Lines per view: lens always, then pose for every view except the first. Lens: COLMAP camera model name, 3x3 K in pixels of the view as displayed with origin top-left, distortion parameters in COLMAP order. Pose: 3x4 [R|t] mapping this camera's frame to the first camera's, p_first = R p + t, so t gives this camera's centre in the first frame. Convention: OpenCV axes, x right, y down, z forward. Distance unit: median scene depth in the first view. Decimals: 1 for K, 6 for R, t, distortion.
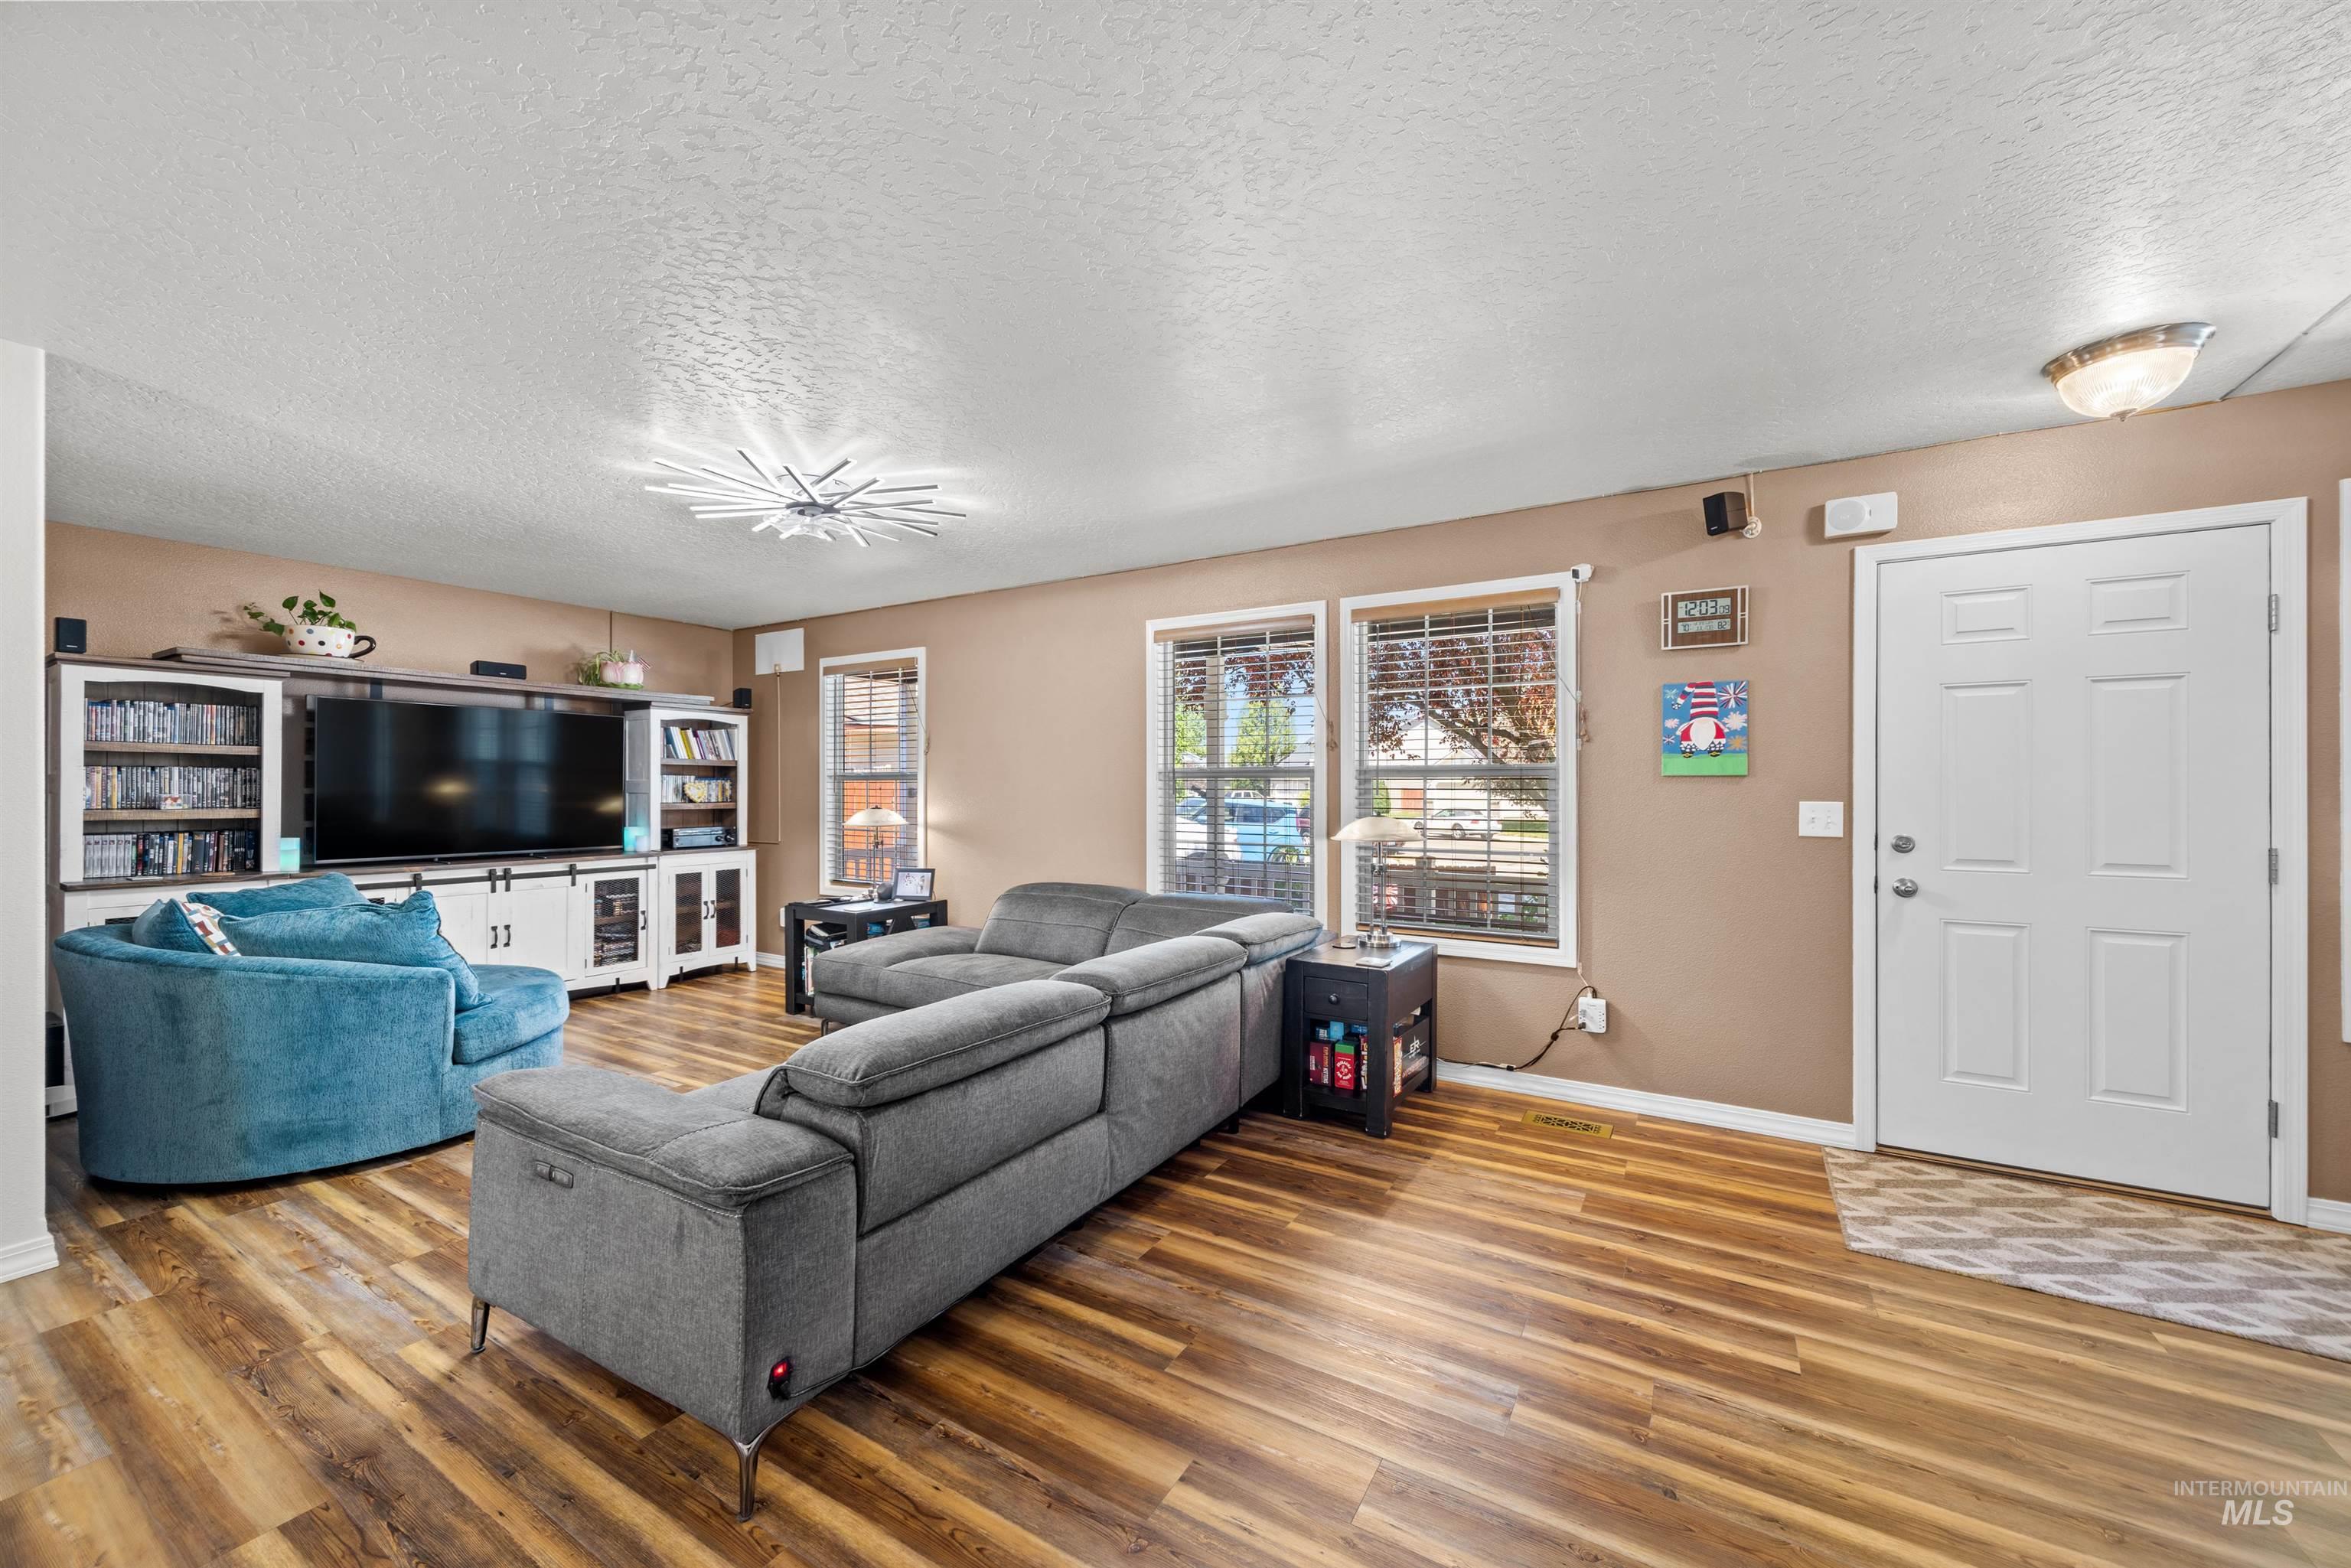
lens RADIAL K [[901.1, 0, 1172.0], [0, 901.1, 788.7], [0, 0, 1]] dist [0.000227, 0.000685]
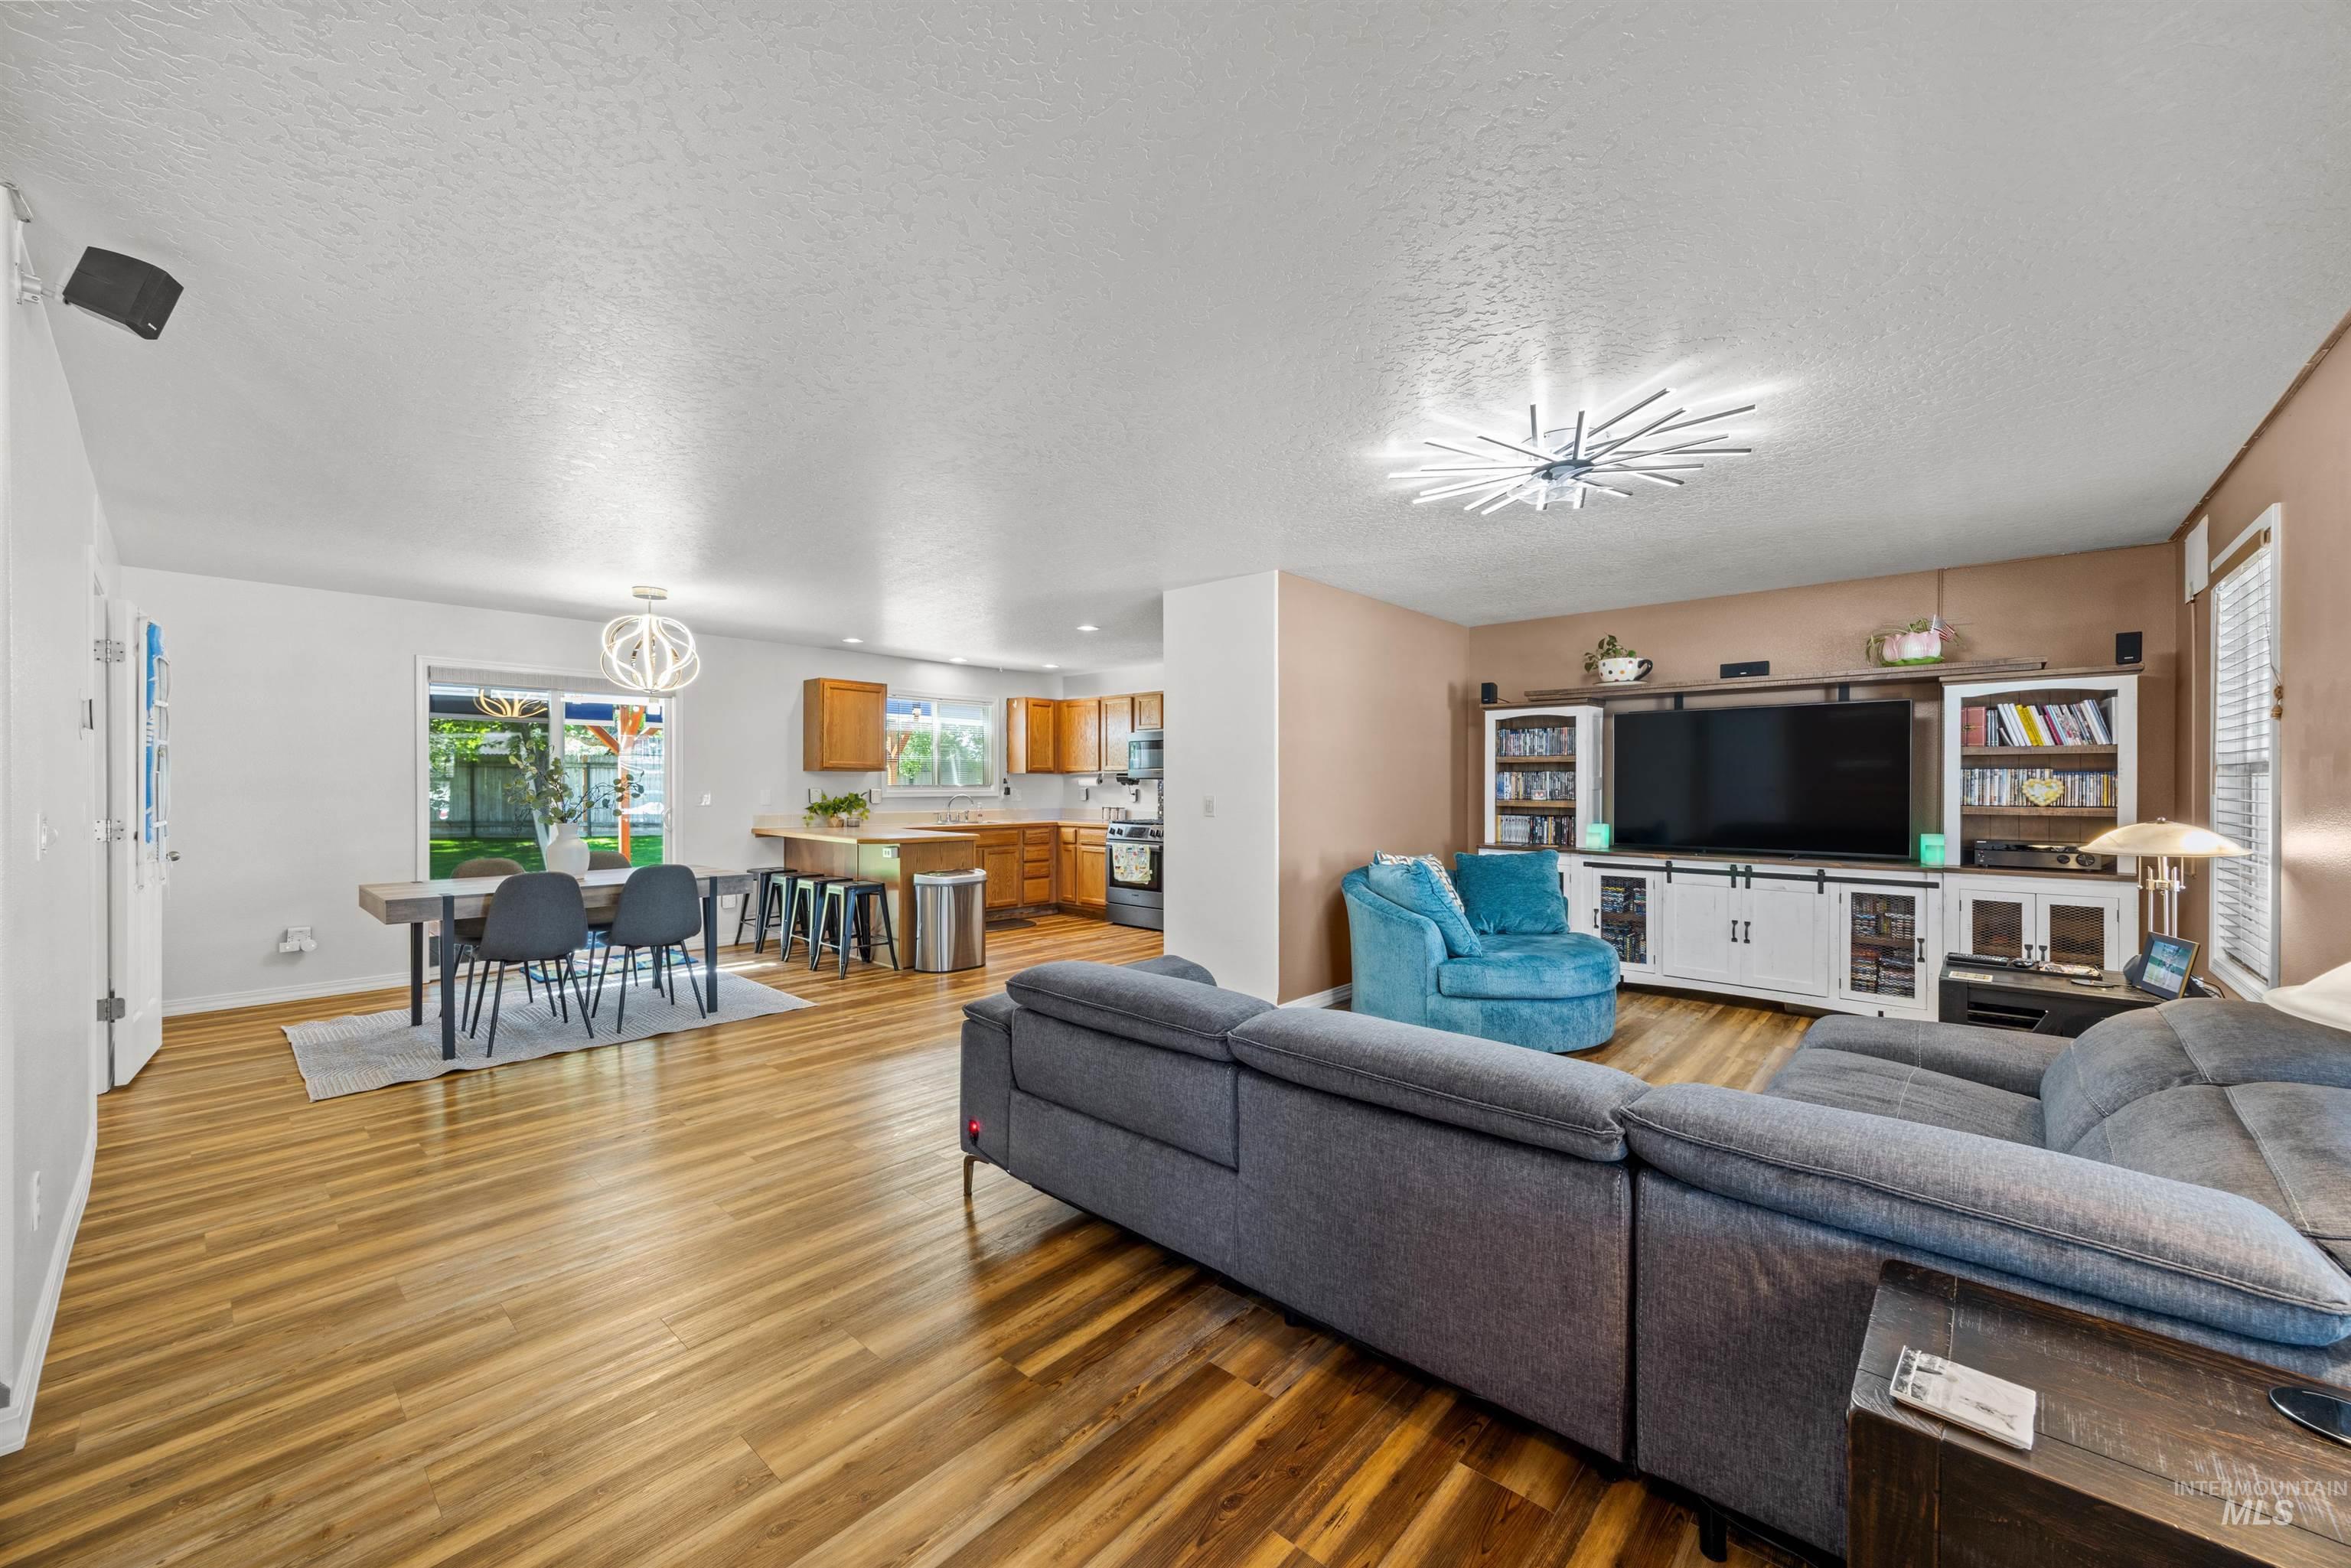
lens RADIAL K [[901.1, 0, 1169.4], [0, 901.1, 801.6], [0, 0, 1]] dist [0.000227, 0.000685]
pose [[-0.201090, 0.015091, -0.979457, 0.513357], [-0.003449, 0.999864, 0.016114, 0.003680], [0.979567, 0.006618, -0.201010, 0.763862]]
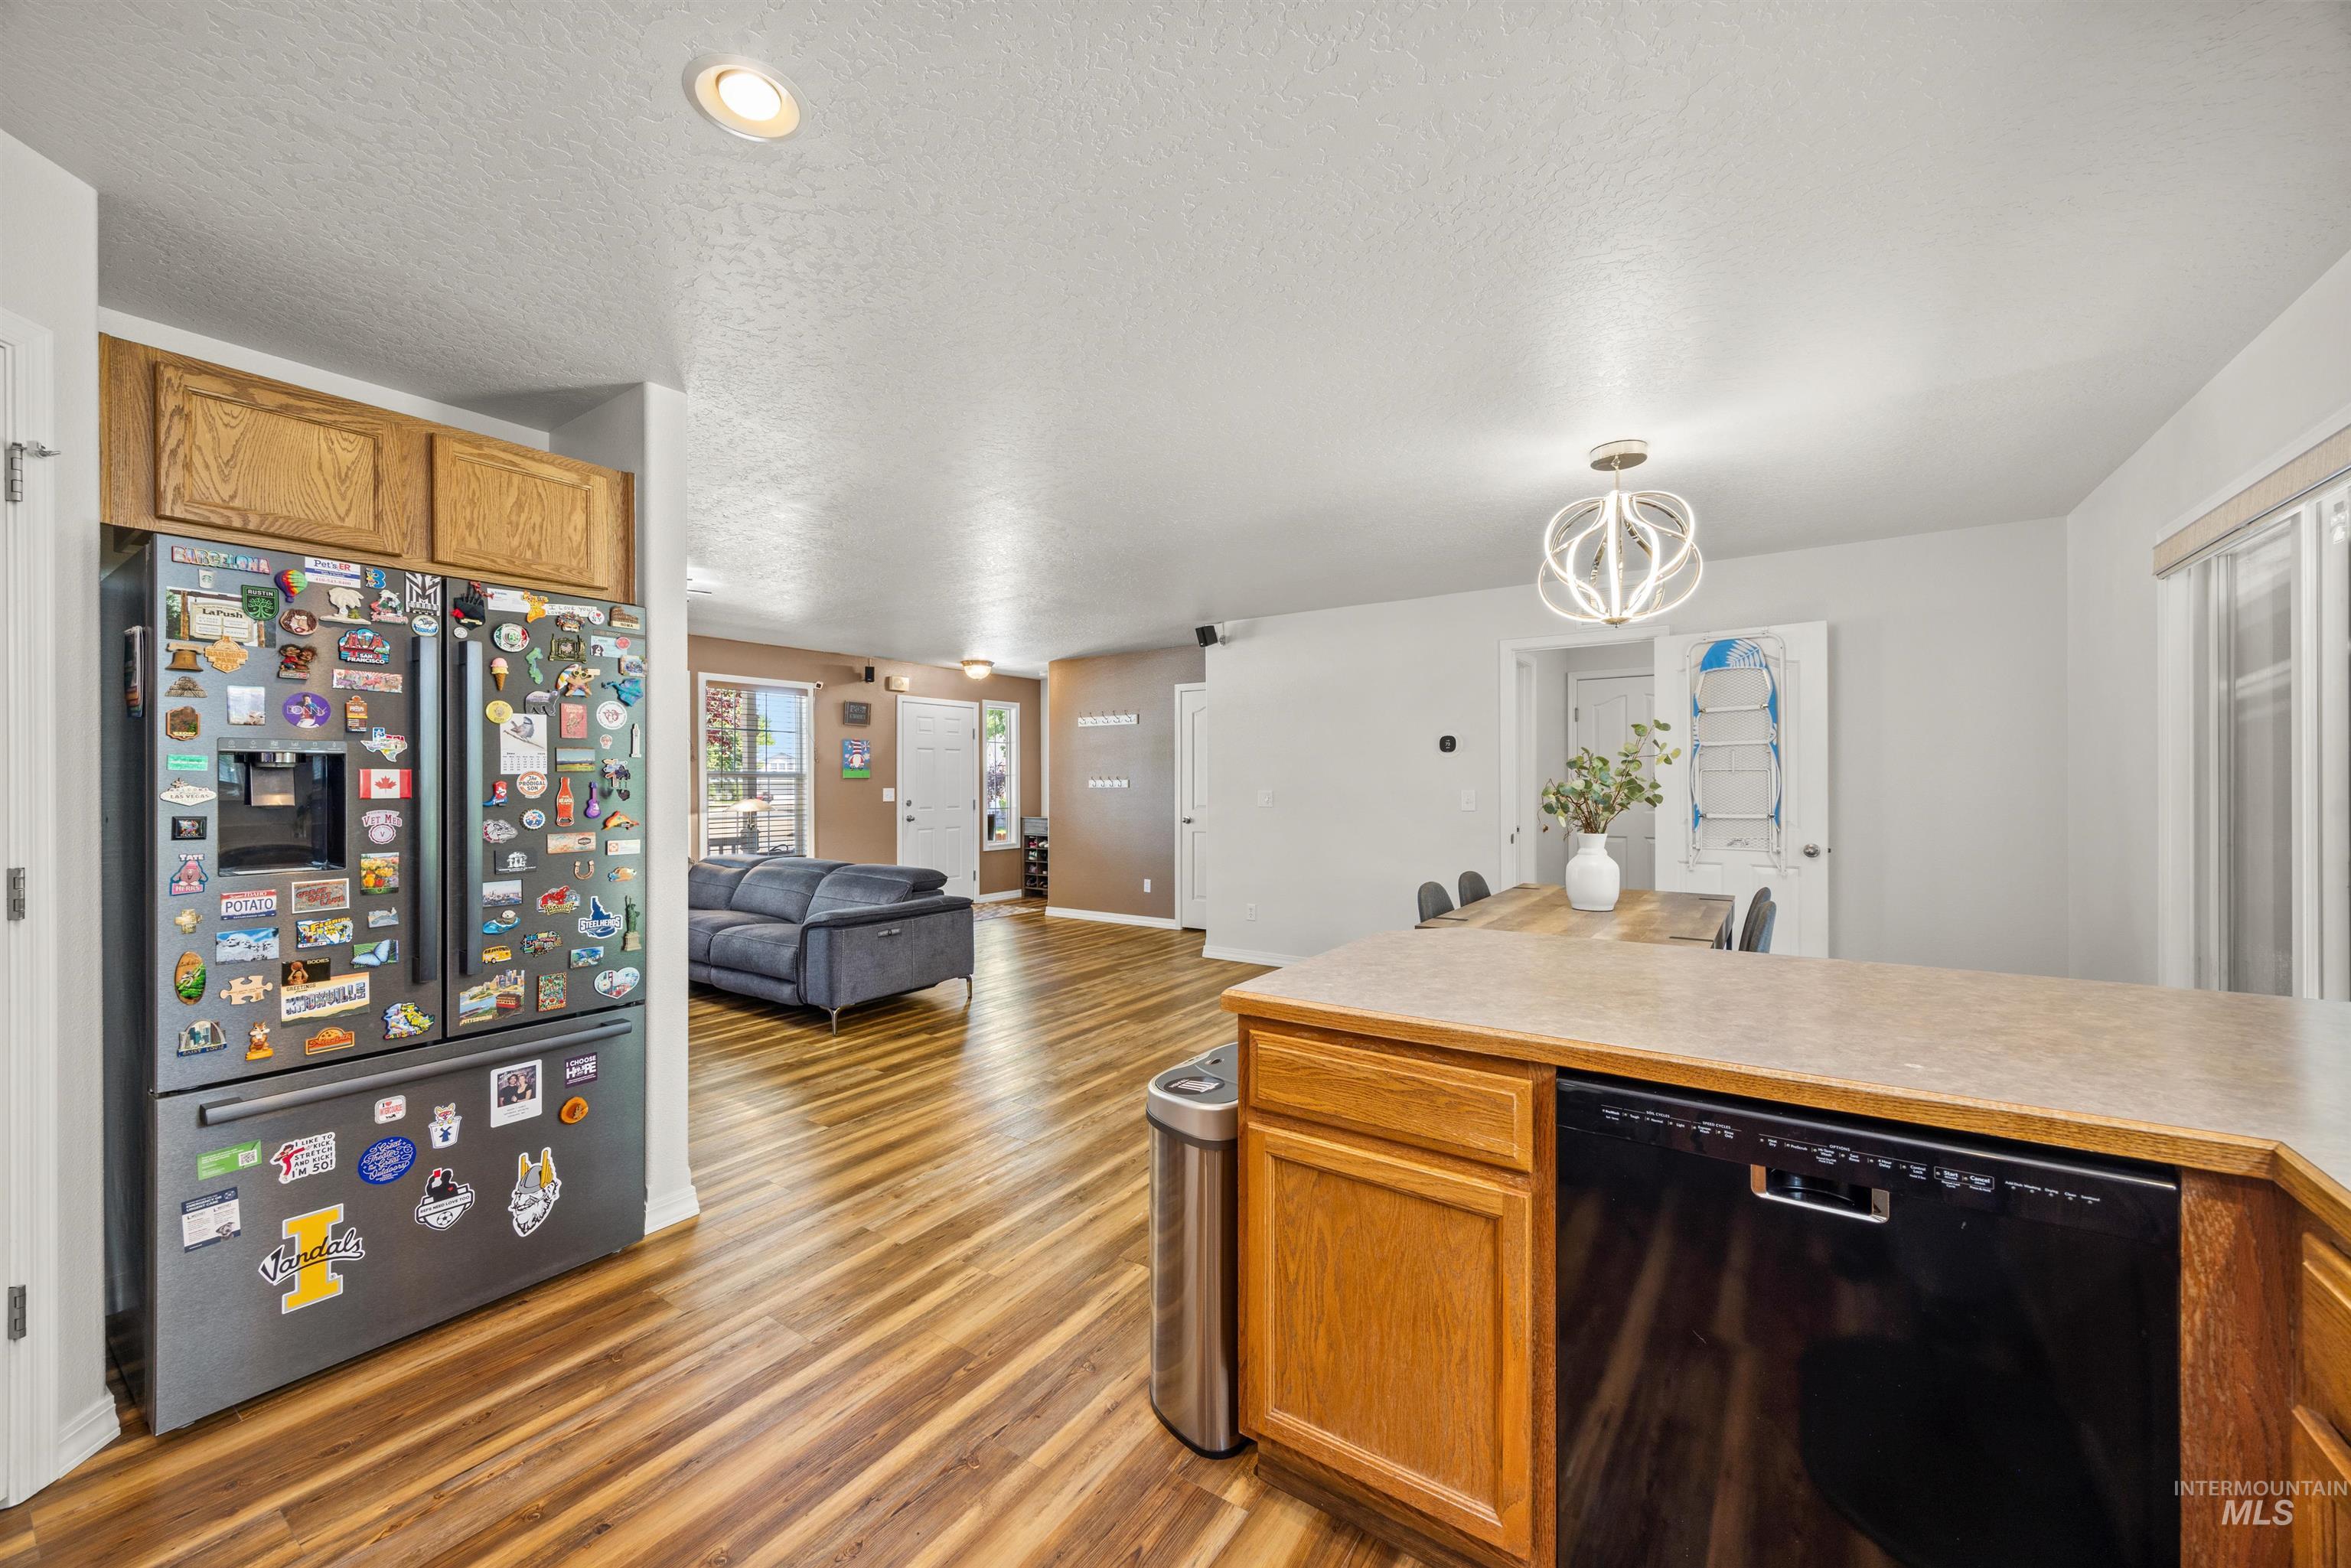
lens RADIAL K [[901.1, 0, 1162.9], [0, 901.1, 783.4], [0, 0, 1]] dist [0.000227, 0.000685]
pose [[0.069962, -0.002878, 0.997546, -1.630757], [0.006570, 0.999975, 0.002424, -0.000933], [-0.997528, 0.006385, 0.069979, 0.017200]]
